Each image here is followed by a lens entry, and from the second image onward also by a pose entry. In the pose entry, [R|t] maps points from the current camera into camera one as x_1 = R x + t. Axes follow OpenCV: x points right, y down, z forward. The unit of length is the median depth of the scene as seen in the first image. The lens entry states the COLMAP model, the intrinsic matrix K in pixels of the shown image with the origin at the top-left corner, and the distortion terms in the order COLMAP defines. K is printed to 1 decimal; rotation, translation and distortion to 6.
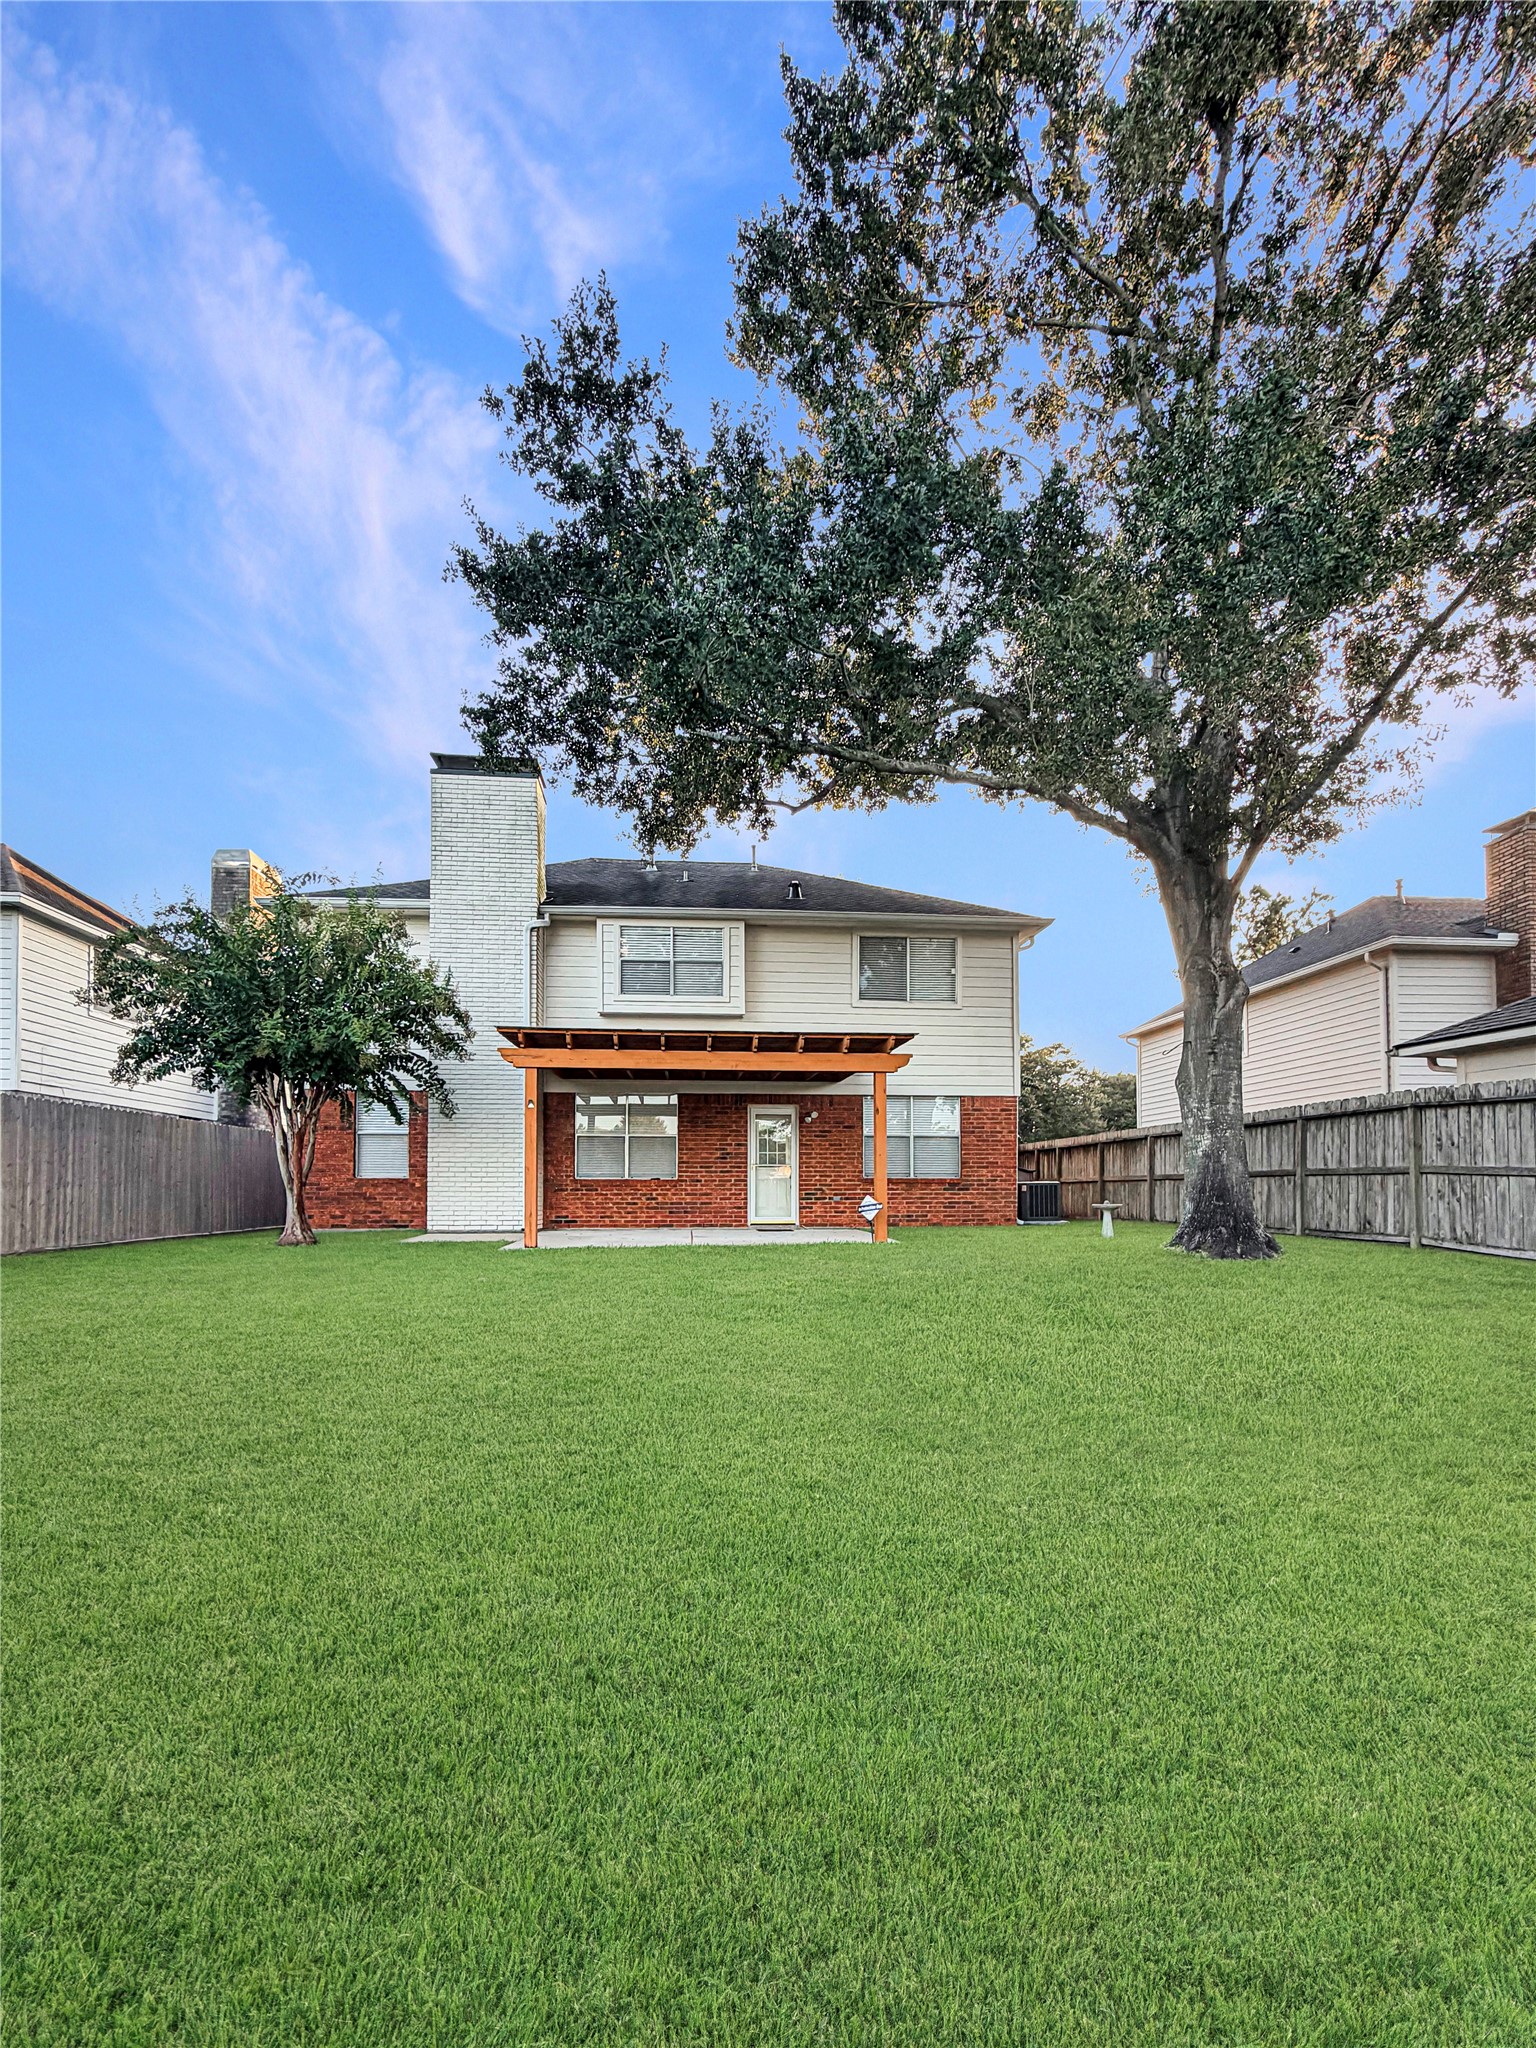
lens RADIAL K [[824.8, 0, 768.0], [0, 824.8, 1024.0], [0, 0, 1]] dist [-0.000262, -0.000158]
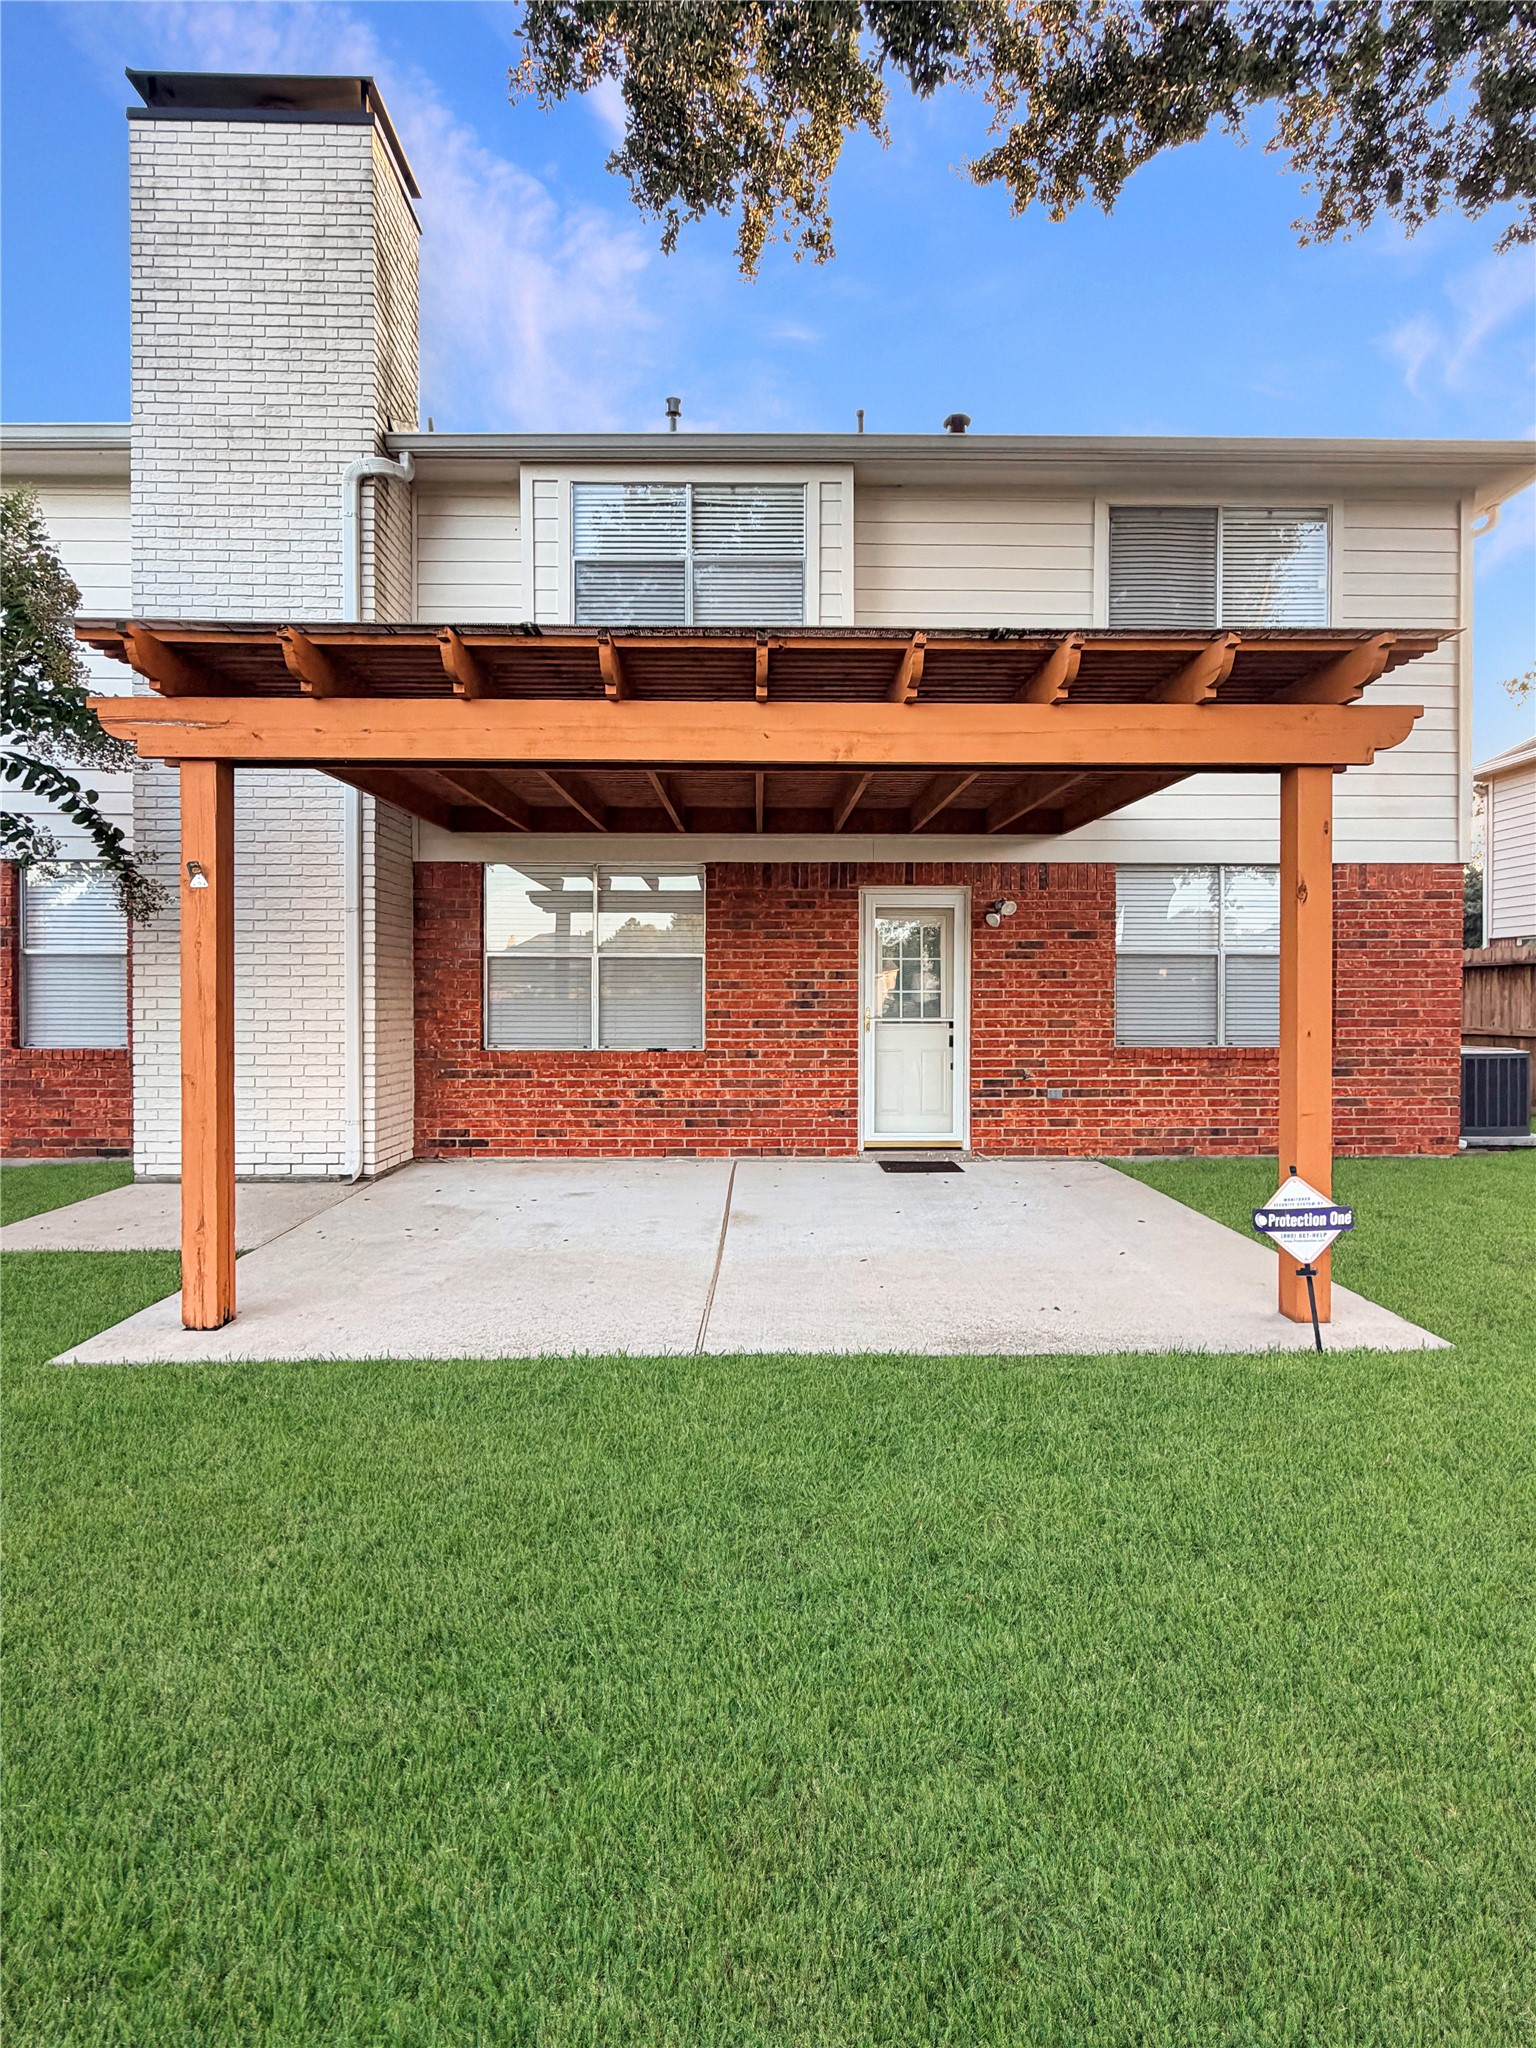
lens RADIAL K [[816.3, 0, 768.0], [0, 816.3, 1024.0], [0, 0, 1]] dist [0.000716, 0.000057]
pose [[0.994045, 0.010437, -0.108472, -0.025549], [0.016667, 0.969131, 0.245984, 0.061620], [0.107691, -0.246327, 0.963185, 0.559595]]
